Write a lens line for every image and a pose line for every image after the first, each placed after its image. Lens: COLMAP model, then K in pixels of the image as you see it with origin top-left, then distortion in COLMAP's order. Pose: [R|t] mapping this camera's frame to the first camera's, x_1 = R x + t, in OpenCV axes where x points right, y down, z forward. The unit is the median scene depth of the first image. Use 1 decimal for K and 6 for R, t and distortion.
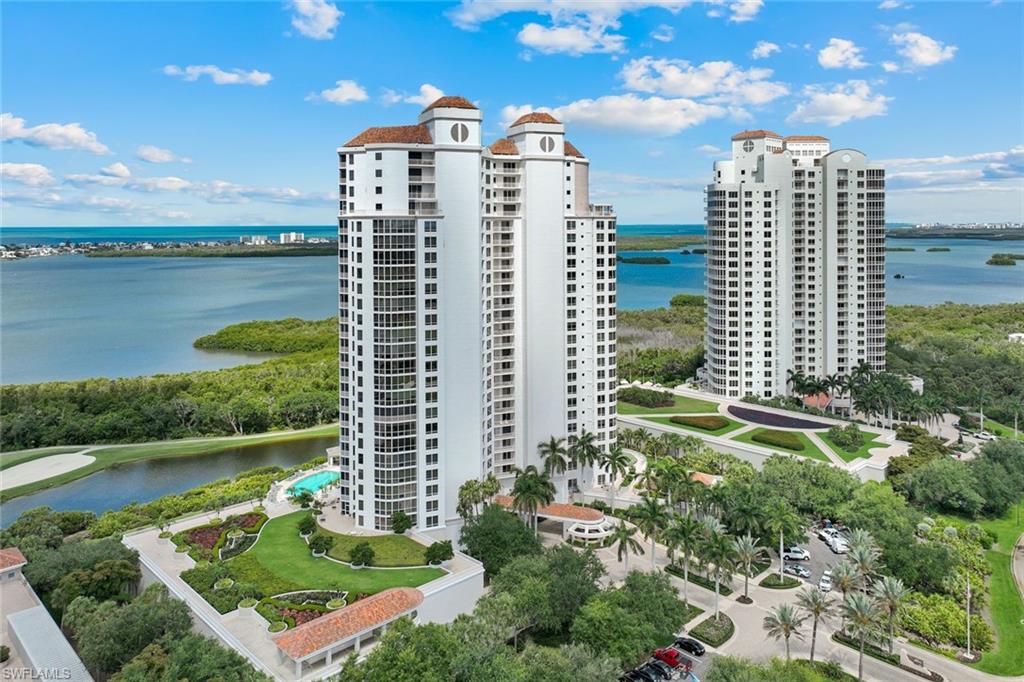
lens RADIAL K [[747.9, 0, 513.6], [0, 747.9, 230.2], [0, 0, 1]] dist [0.006131, 0.004163]
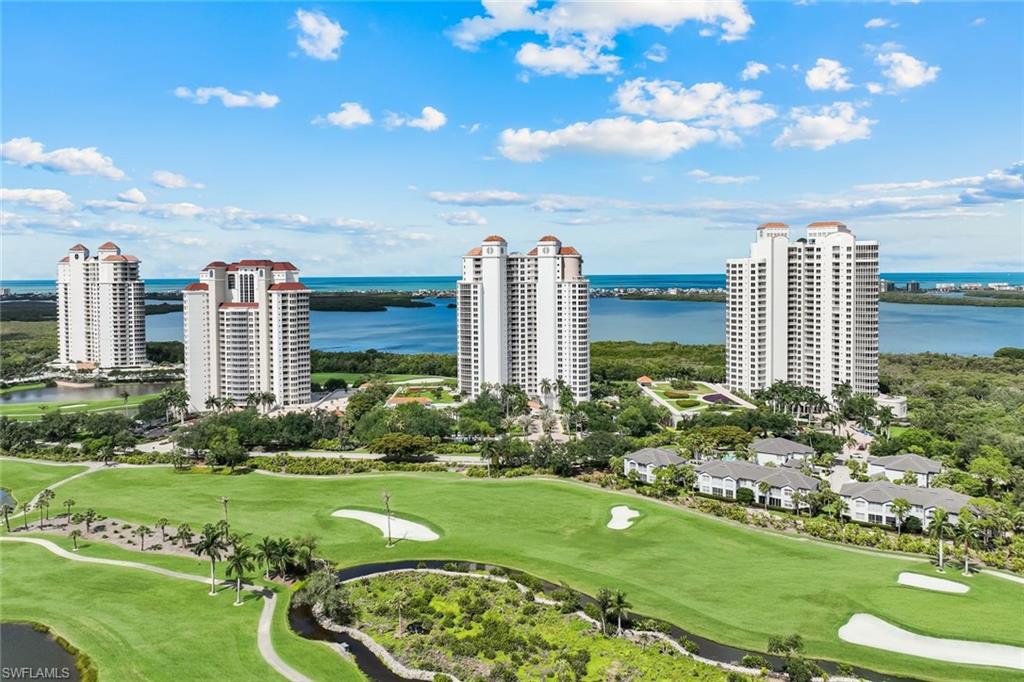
lens RADIAL K [[728.8, 0, 513.0], [0, 728.8, 305.5], [0, 0, 1]] dist [0.006385, 0.005145]
pose [[0.738163, 0.028879, -0.674003, 1.201534], [-0.001897, 0.999168, 0.040735, -0.030605], [0.674619, -0.028790, 0.737604, -0.578442]]
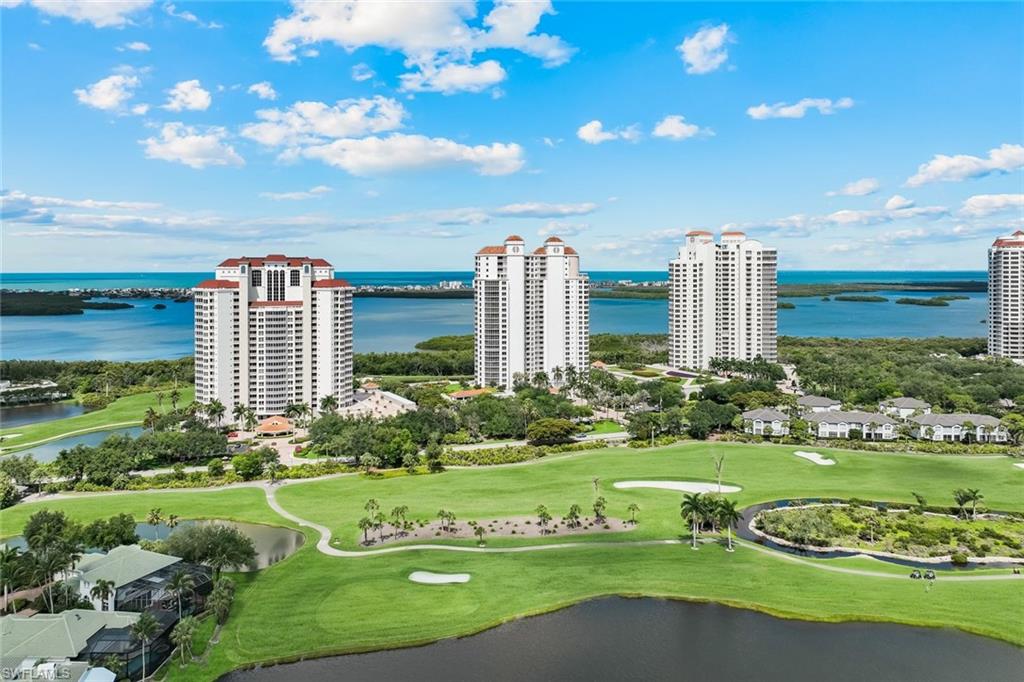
lens RADIAL K [[737.9, 0, 511.2], [0, 737.9, 275.0], [0, 0, 1]] dist [0.004756, -0.000589]
pose [[0.967917, 0.004684, -0.251226, 0.428372], [-0.004654, 0.999989, 0.000712, -0.026081], [0.251227, 0.000480, 0.967928, -1.184958]]
